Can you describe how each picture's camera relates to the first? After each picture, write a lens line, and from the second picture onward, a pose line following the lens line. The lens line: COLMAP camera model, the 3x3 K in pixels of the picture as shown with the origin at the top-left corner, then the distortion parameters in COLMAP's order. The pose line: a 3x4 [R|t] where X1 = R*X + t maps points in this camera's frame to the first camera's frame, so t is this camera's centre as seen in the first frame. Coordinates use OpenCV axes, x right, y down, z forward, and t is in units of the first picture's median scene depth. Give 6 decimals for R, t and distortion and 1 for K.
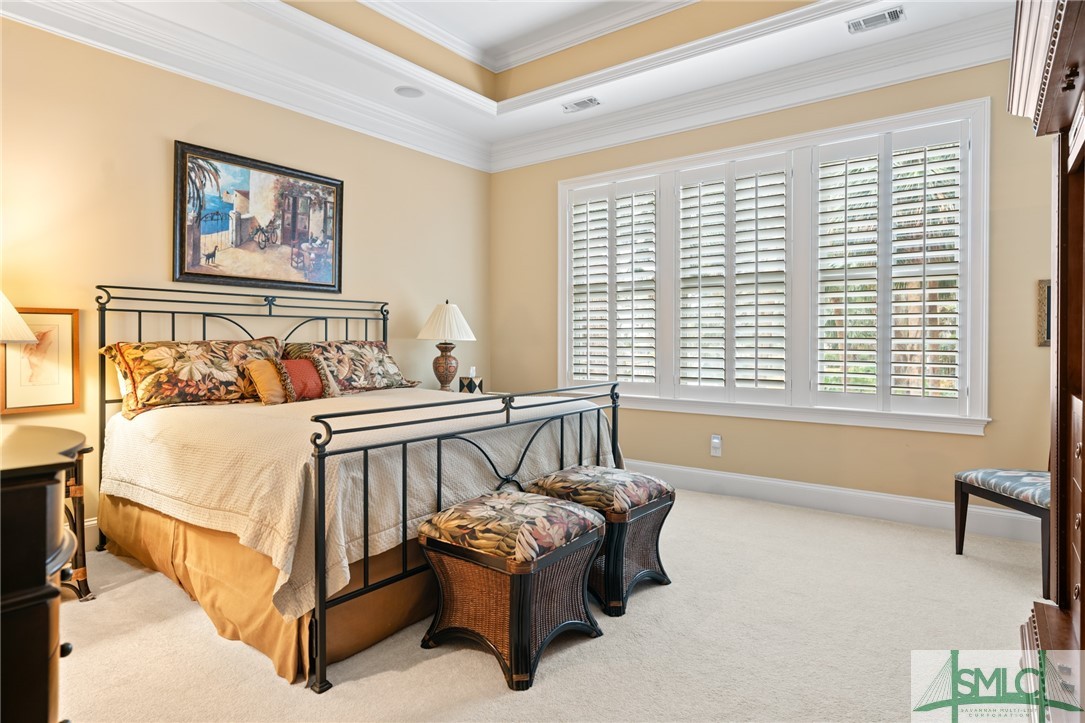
lens RADIAL K [[601.6, 0, 541.2], [0, 601.6, 339.3], [0, 0, 1]] dist [-0.015511, 0.000428]
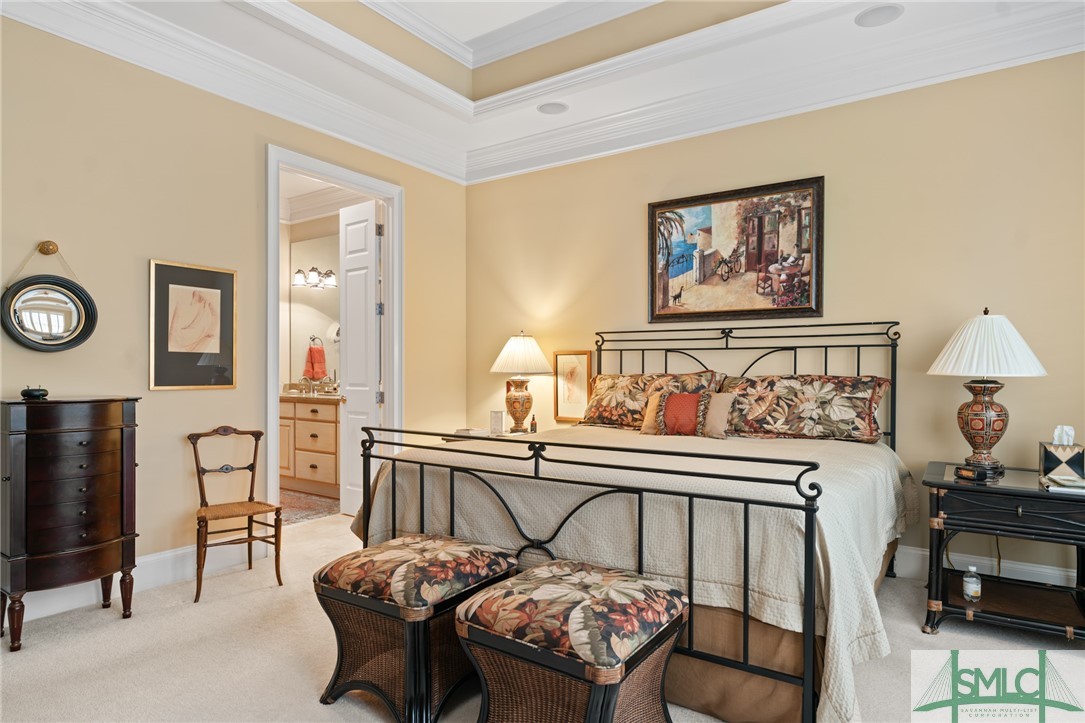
lens RADIAL K [[622.2, 0, 545.8], [0, 622.2, 368.4], [0, 0, 1]] dist [0.002014, 0.000676]
pose [[0.055131, -0.003153, -0.998474, 0.541873], [-0.003184, 0.999989, -0.003333, -0.002862], [0.998474, 0.003363, 0.055121, 0.658312]]
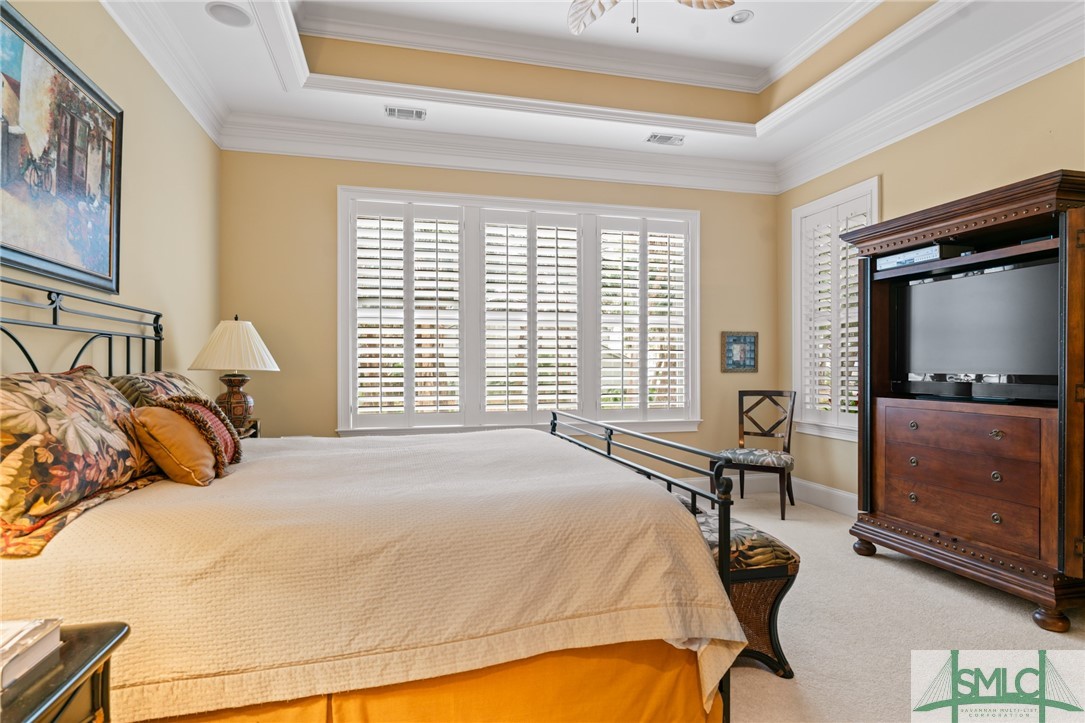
lens RADIAL K [[586.7, 0, 540.8], [0, 586.7, 358.9], [0, 0, 1]] dist [0.003184, 0.001378]
pose [[0.623824, 0.009400, 0.781508, -0.597670], [0.003213, 0.999888, -0.014592, -0.001219], [-0.781558, 0.011614, 0.623724, 0.334107]]
